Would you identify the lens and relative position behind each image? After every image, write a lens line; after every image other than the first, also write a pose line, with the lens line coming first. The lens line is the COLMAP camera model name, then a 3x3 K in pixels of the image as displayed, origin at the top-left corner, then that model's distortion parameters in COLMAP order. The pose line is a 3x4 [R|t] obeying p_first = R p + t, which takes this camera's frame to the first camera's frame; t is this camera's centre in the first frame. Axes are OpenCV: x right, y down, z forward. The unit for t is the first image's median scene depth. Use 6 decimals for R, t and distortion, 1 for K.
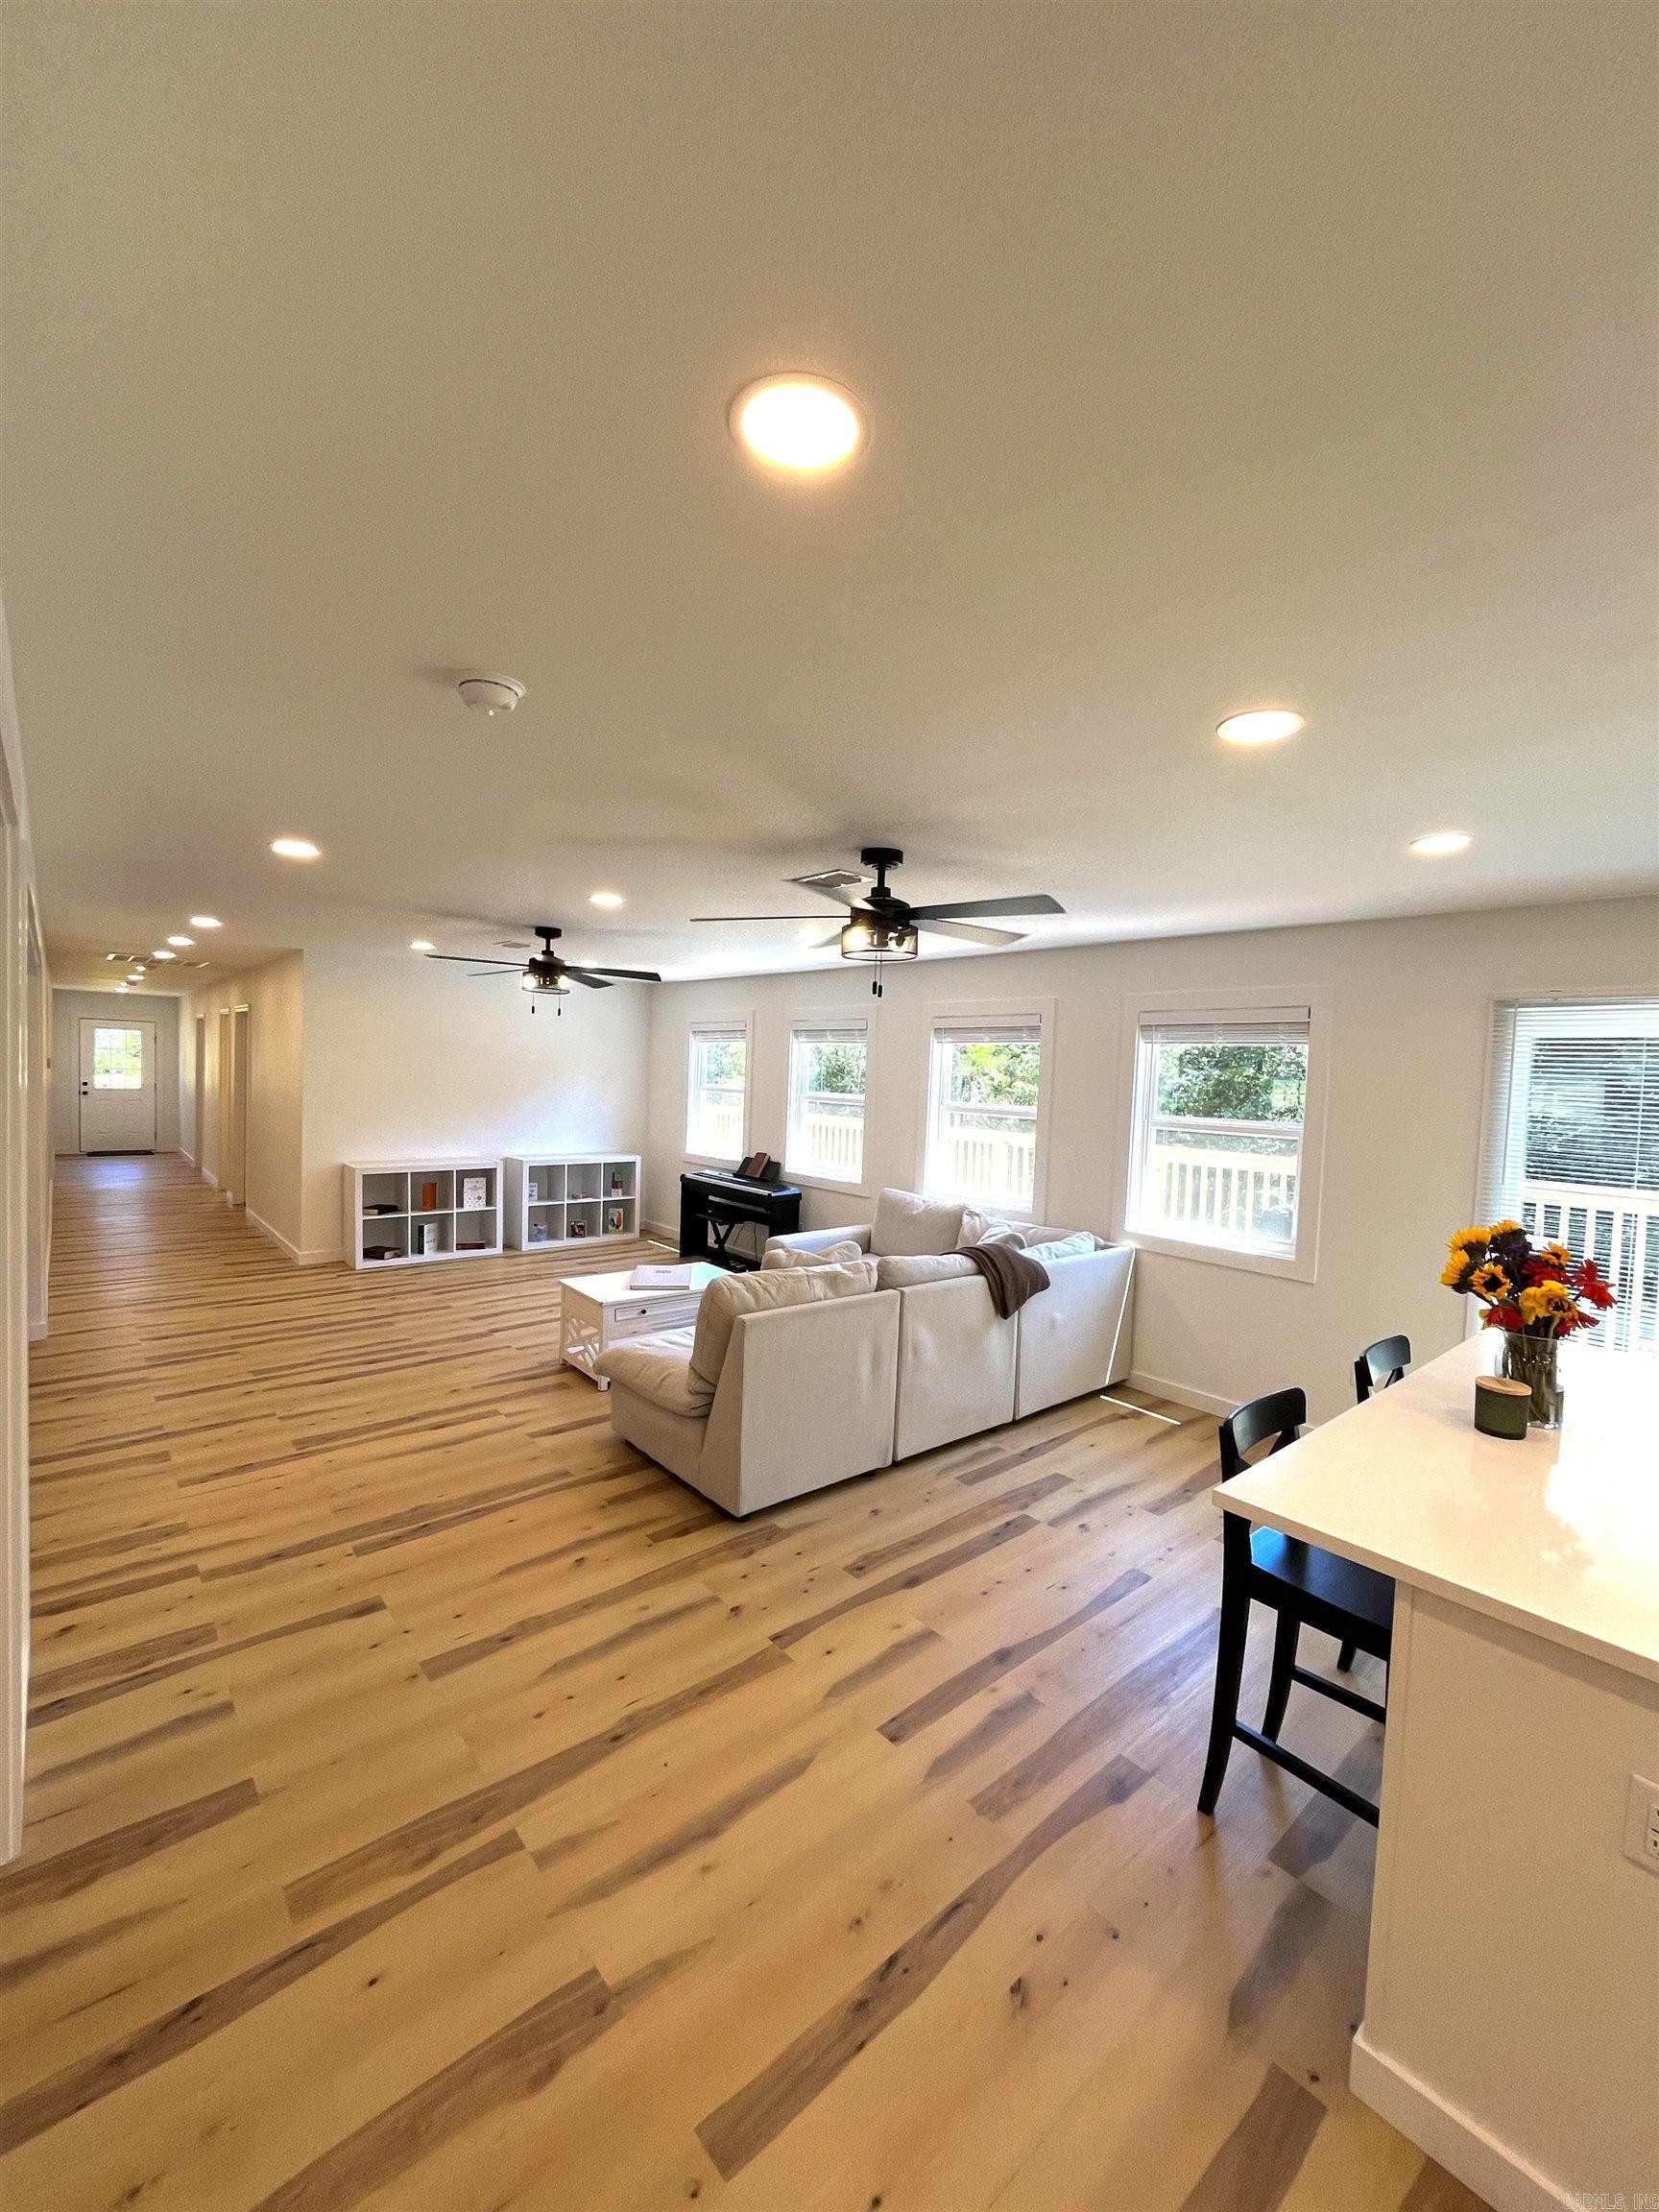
lens RADIAL K [[898.2, 0, 835.7], [0, 898.2, 1104.3], [0, 0, 1]] dist [0.001315, -0.000018]
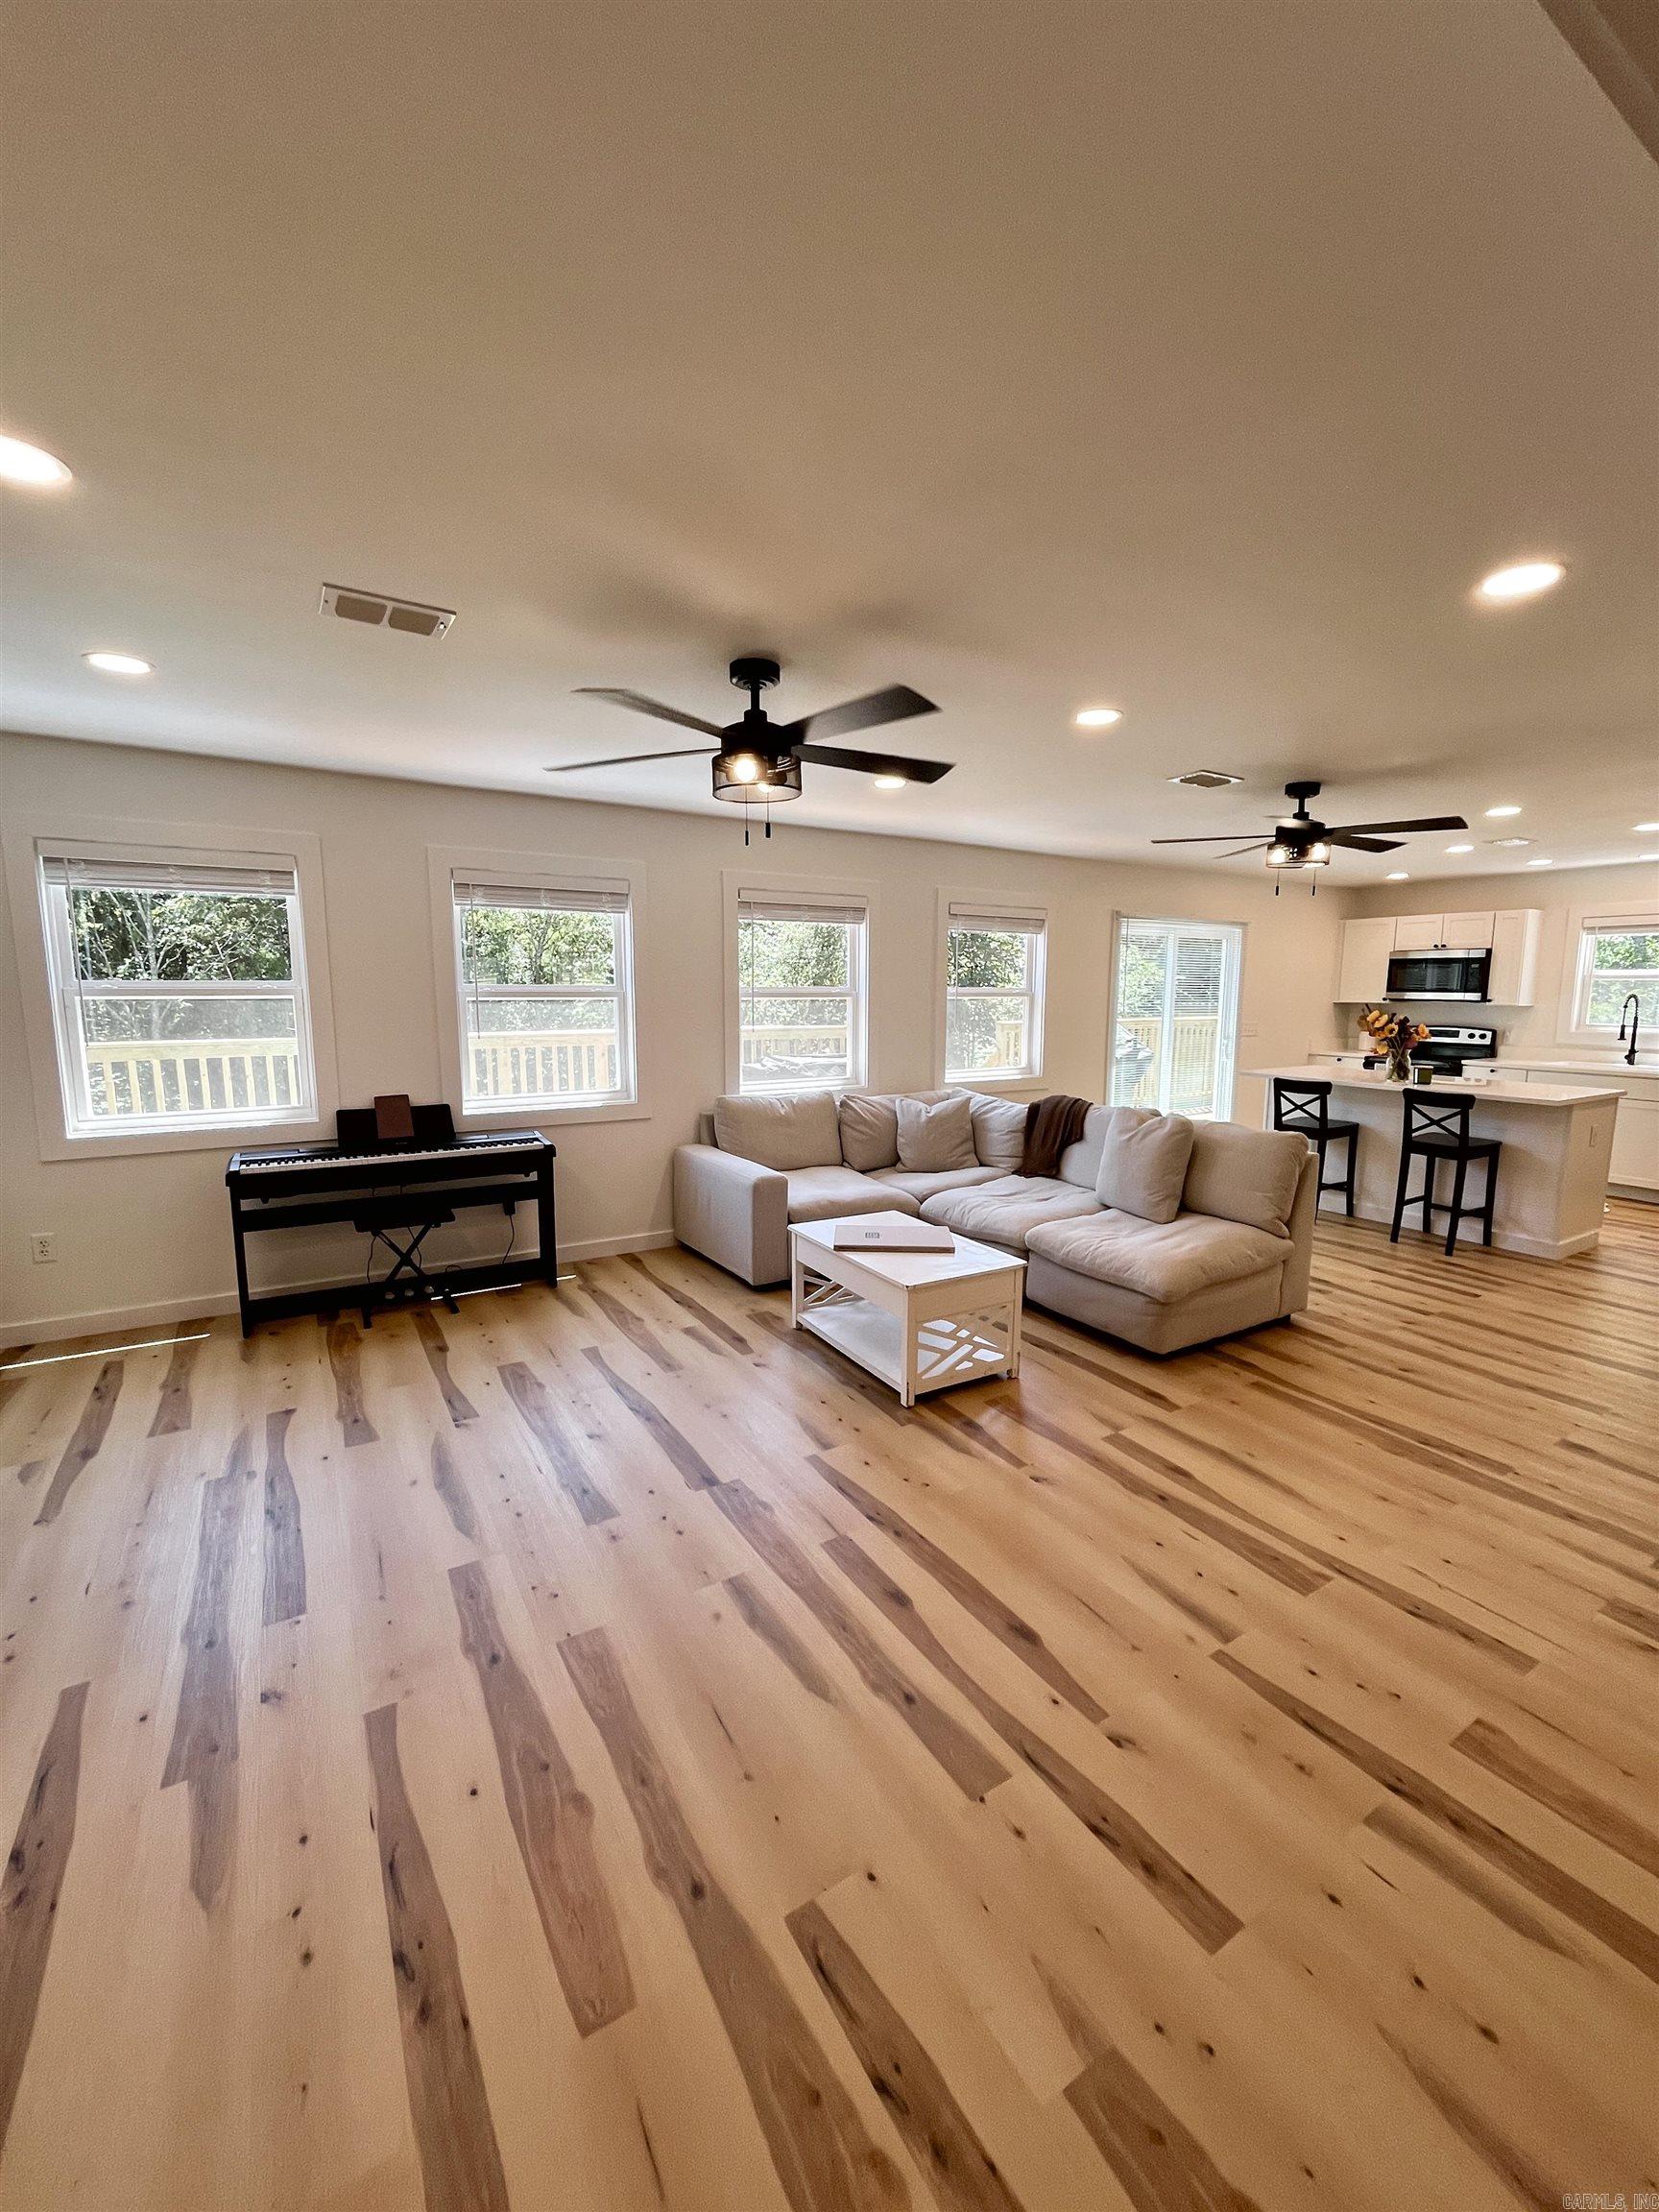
lens RADIAL K [[898.2, 0, 838.7], [0, 898.2, 1116.1], [0, 0, 1]] dist [0.001315, -0.000018]
pose [[0.151737, -0.184830, 0.970986, -1.022765], [0.032613, 0.982762, 0.181975, -0.049244], [-0.987883, 0.004055, 0.155149, 1.057461]]
